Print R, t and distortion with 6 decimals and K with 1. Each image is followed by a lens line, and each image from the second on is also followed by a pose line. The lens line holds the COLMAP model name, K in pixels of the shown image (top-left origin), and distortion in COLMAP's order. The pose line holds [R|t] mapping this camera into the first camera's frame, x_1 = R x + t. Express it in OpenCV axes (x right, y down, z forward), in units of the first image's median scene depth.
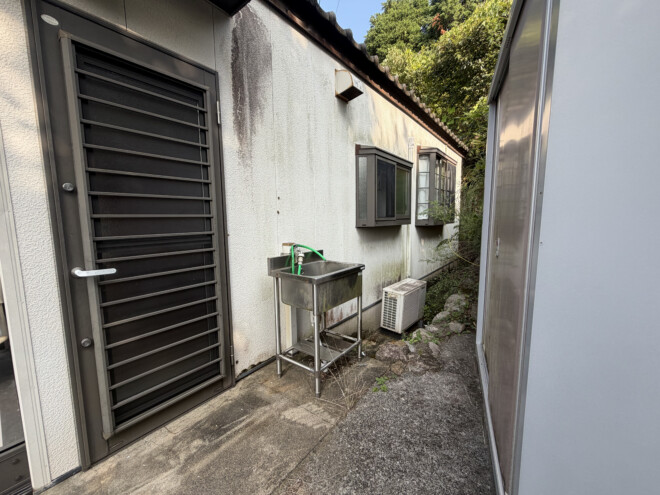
lens RADIAL K [[265.9, 0, 330.0], [0, 265.9, 247.5], [0, 0, 1]] dist [-0.001176, -0.000174]
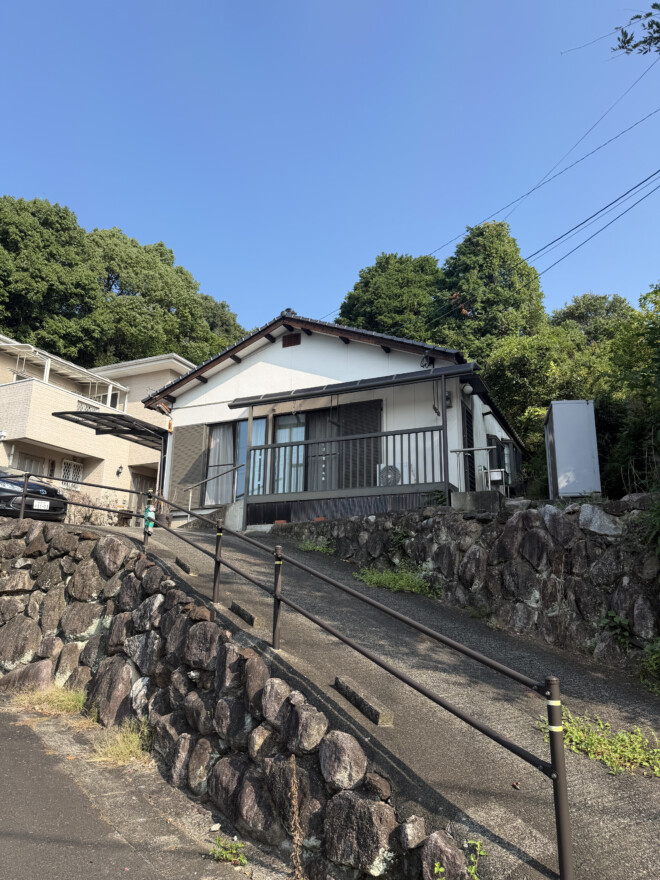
lens RADIAL K [[609.0, 0, 330.0], [0, 609.0, 440.0], [0, 0, 1]] dist [0.004360, 0.000465]
pose [[0.979469, 0.081025, 0.184598, -0.260040], [-0.007918, 0.930430, -0.366383, 0.189144], [-0.201442, 0.357399, 0.911969, -0.408888]]
